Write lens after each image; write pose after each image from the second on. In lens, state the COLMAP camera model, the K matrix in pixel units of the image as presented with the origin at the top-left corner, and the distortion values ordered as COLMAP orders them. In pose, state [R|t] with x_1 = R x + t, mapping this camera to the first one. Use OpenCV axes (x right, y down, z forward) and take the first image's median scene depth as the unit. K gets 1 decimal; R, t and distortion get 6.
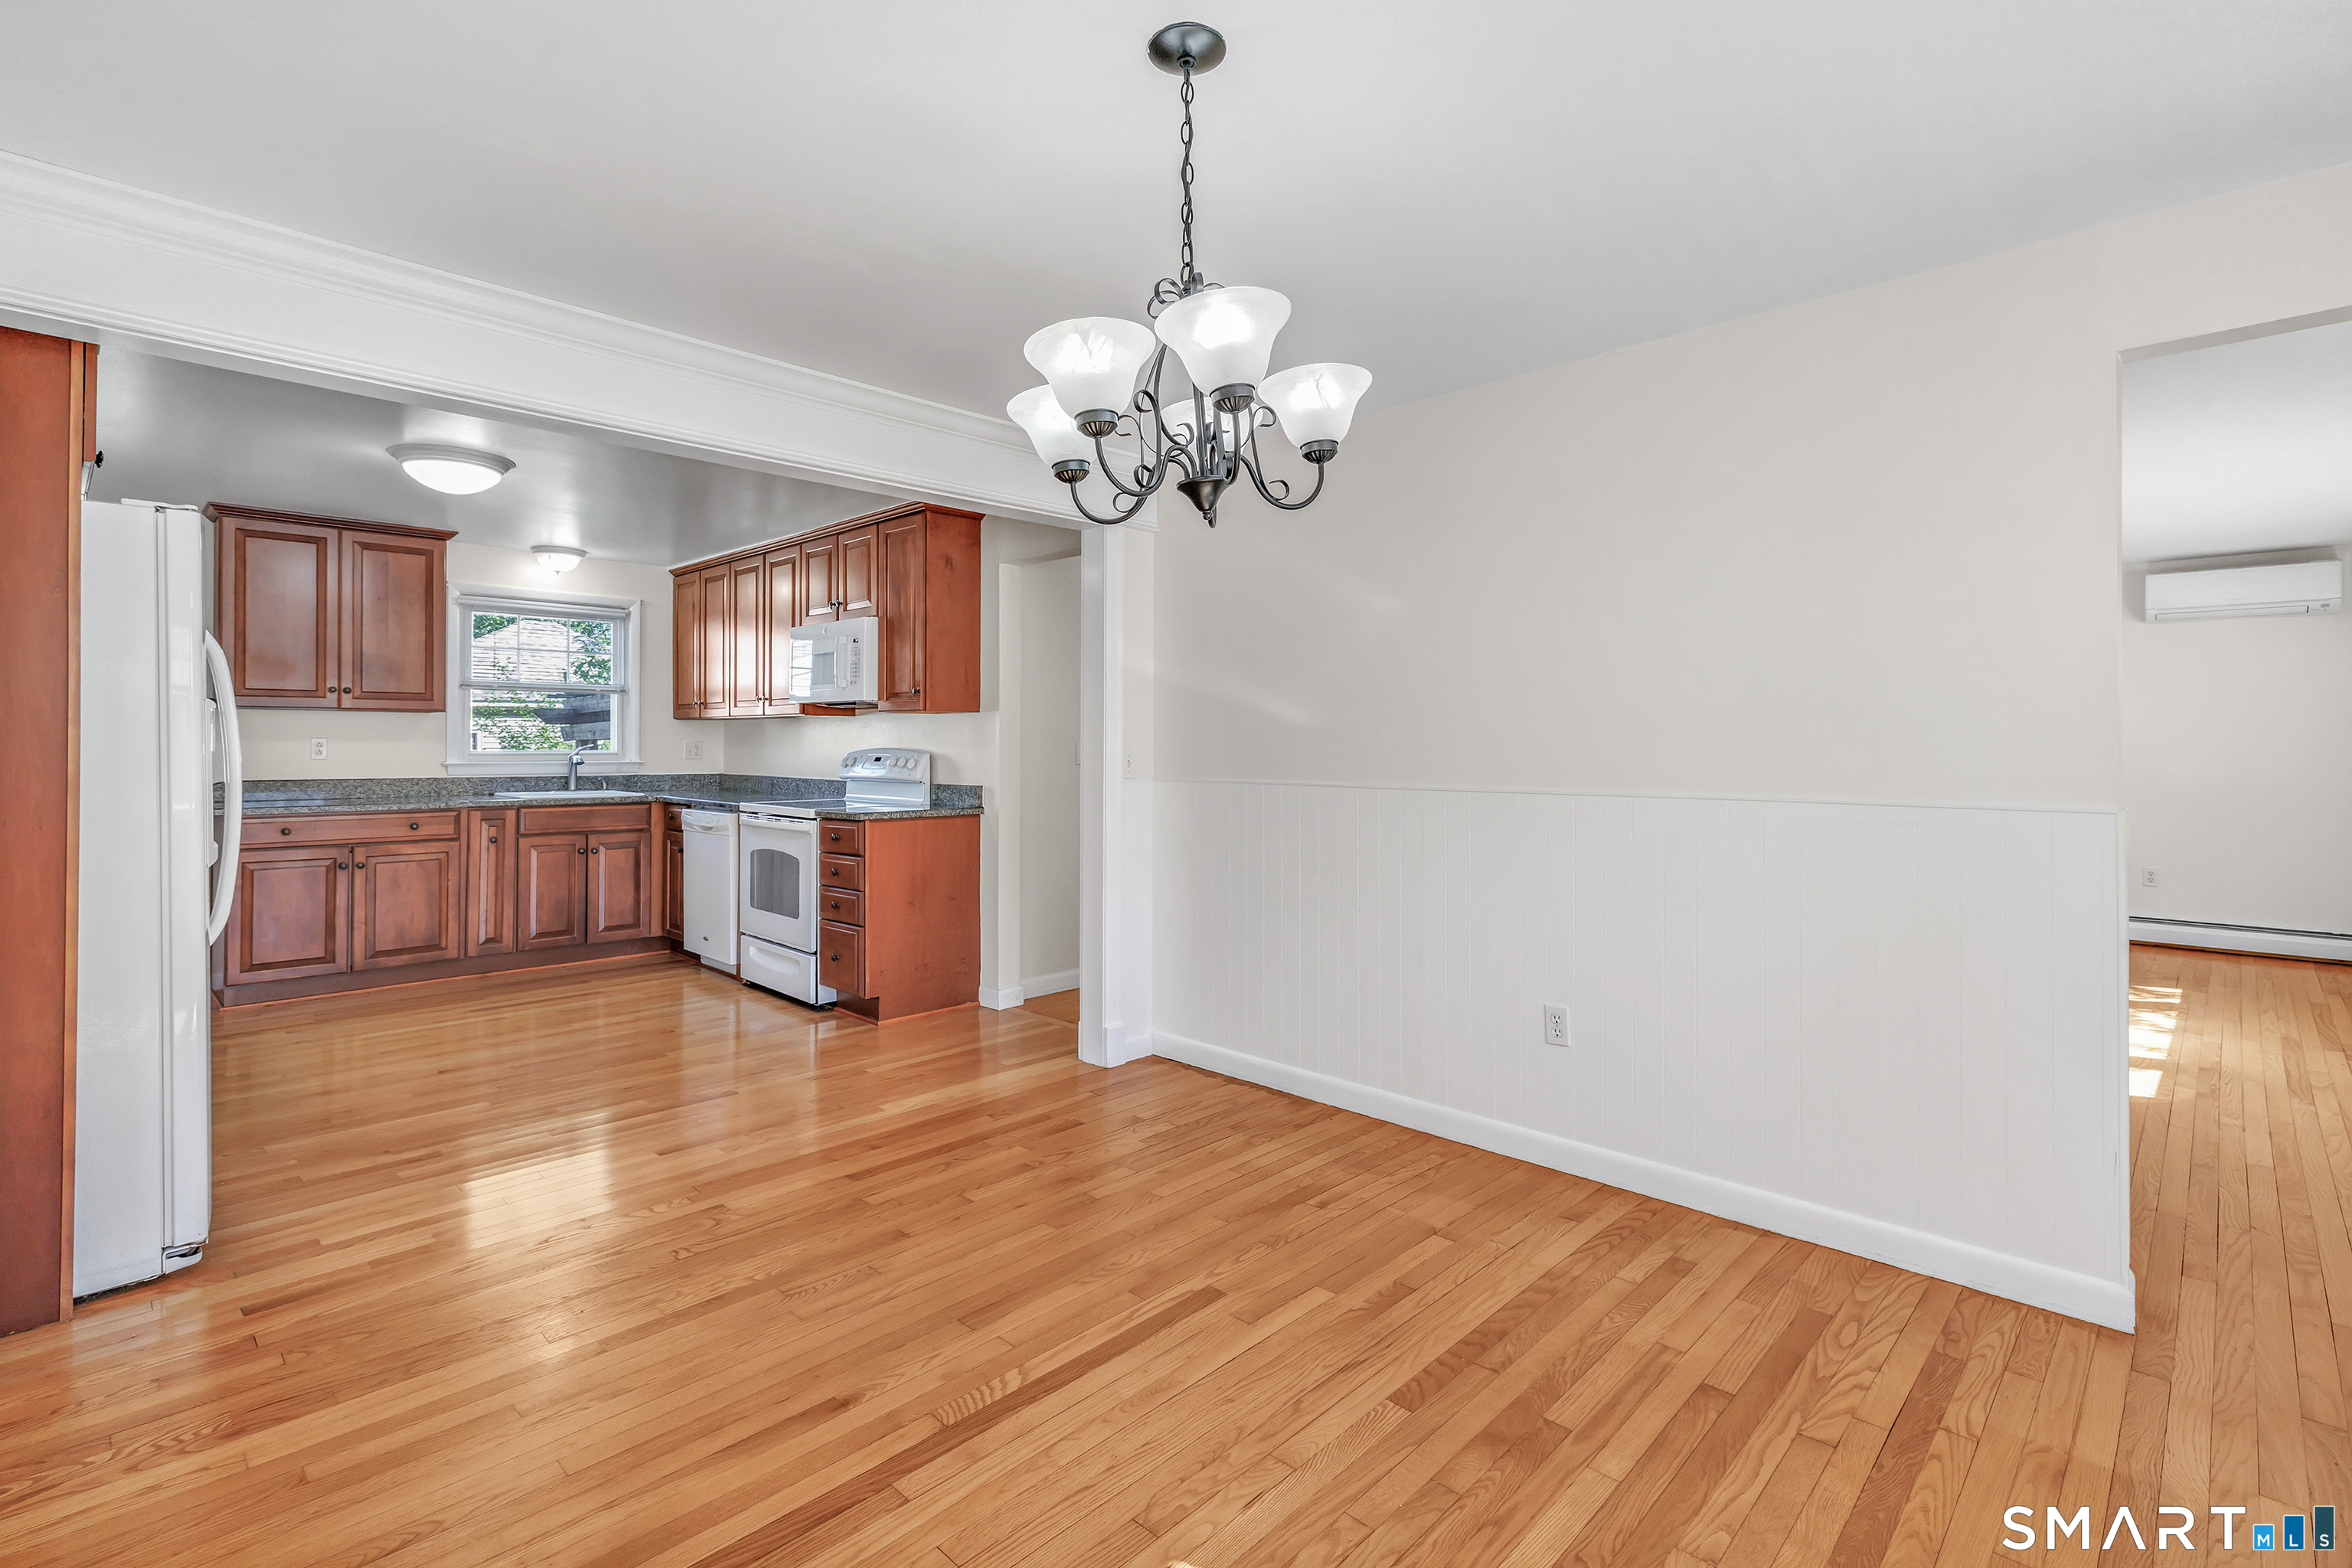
lens RADIAL K [[1057.6, 0, 1056.3], [0, 1057.6, 733.7], [0, 0, 1]] dist [-0.003533, -0.000242]
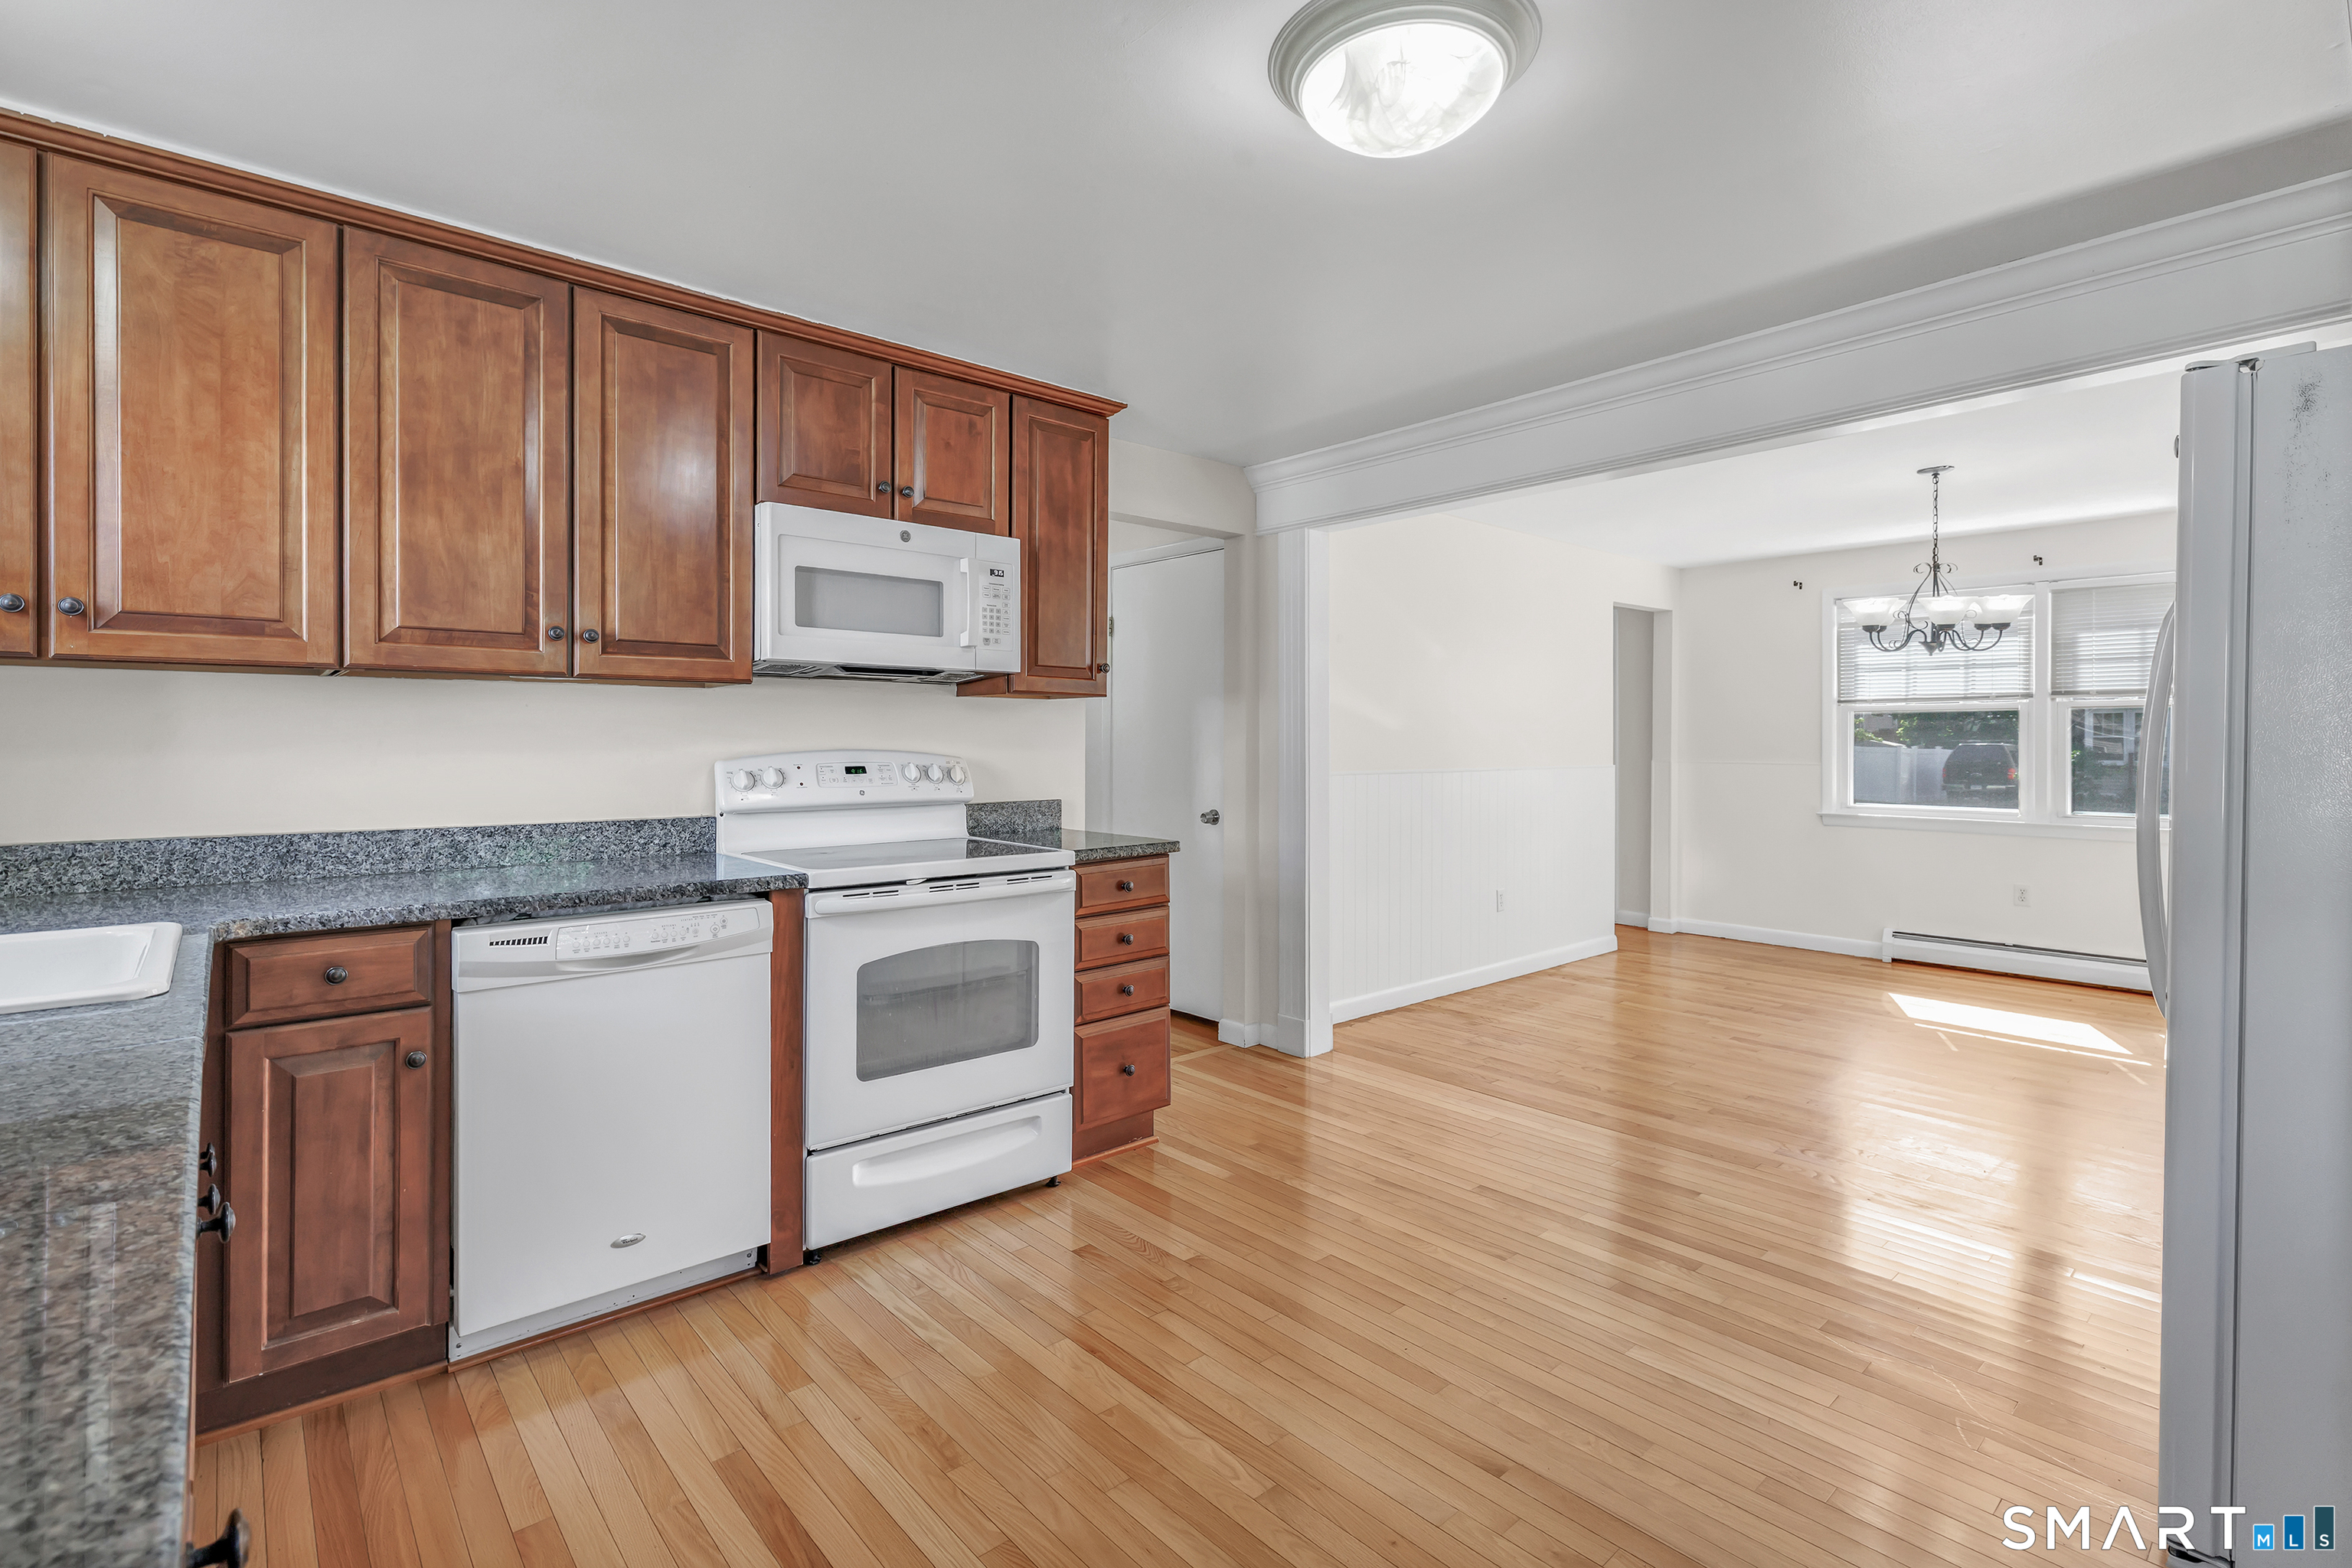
lens RADIAL K [[1099.4, 0, 1199.6], [0, 1099.4, 739.7], [0, 0, 1]] dist [-0.001006, 0.000403]
pose [[0.001898, 0.001149, 0.999998, -0.768899], [-0.009090, 0.999958, -0.001131, 0.006939], [-0.999957, -0.009088, 0.001908, 0.818827]]
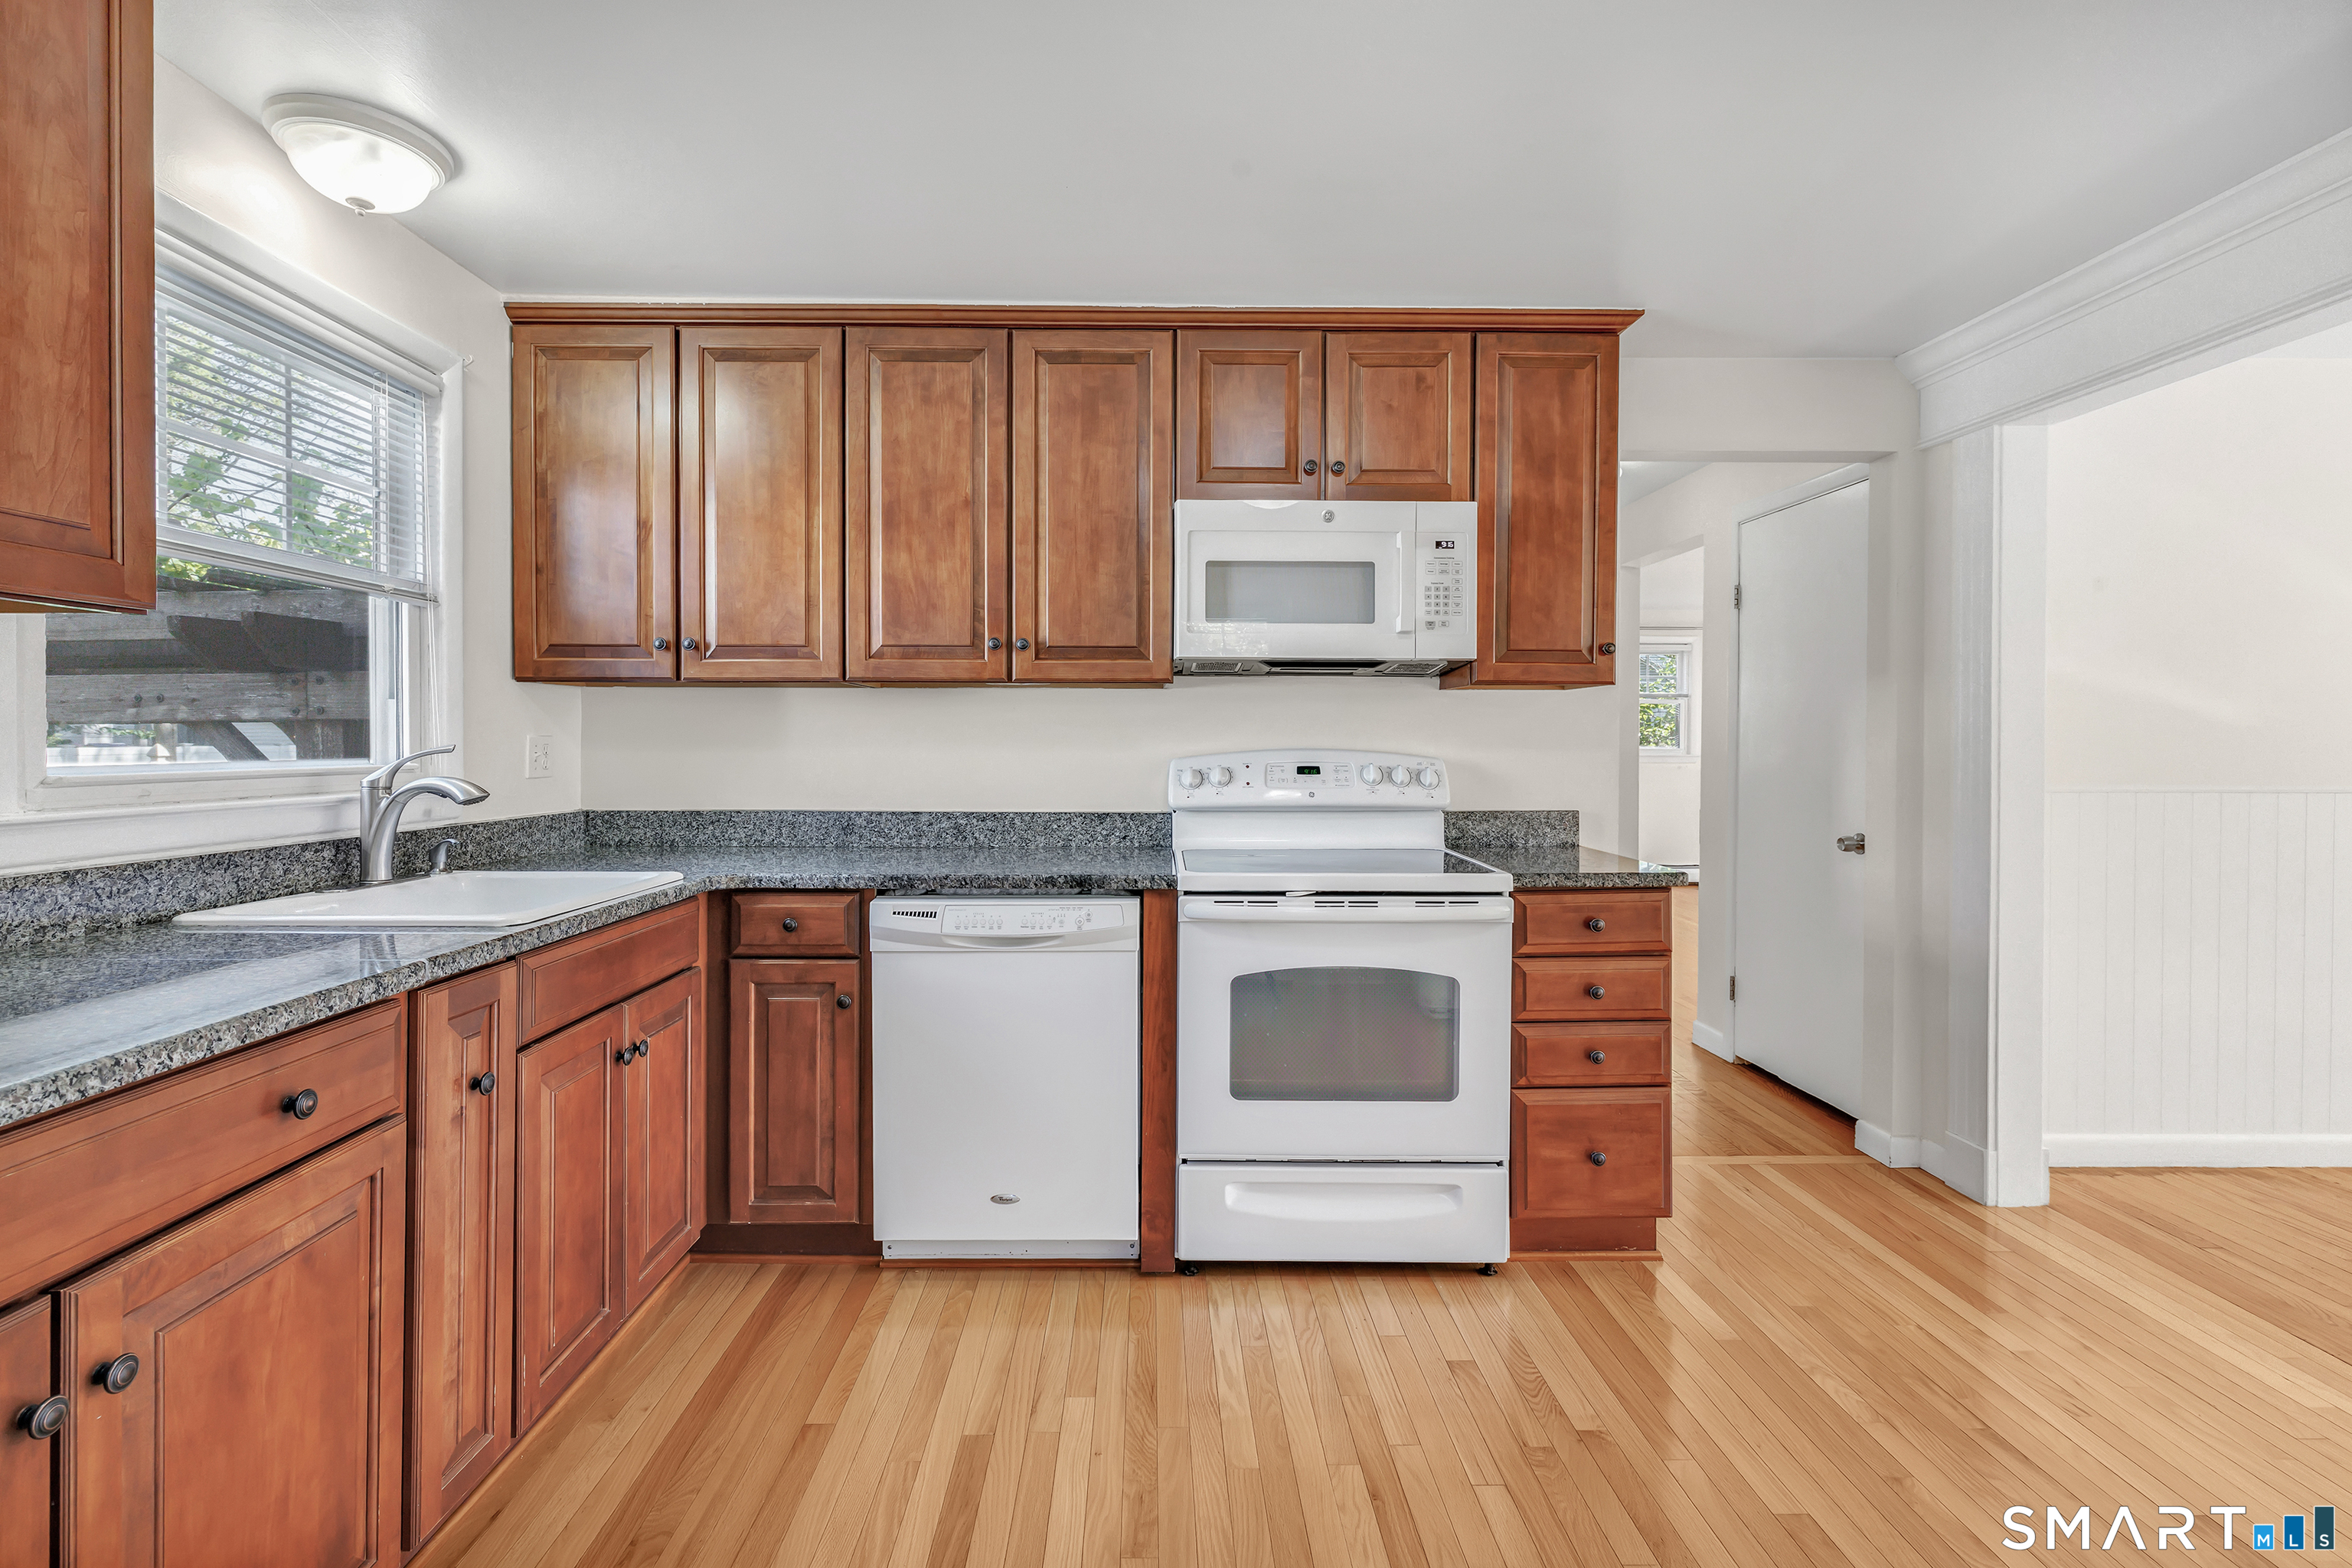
lens RADIAL K [[1100.0, 0, 1148.5], [0, 1100.0, 748.8], [0, 0, 1]] dist [0.000158, 0.001190]
pose [[0.665553, -0.005848, 0.746328, -0.647019], [-0.007724, 0.999862, 0.014722, 0.005659], [-0.746311, -0.015563, 0.665415, 0.687742]]
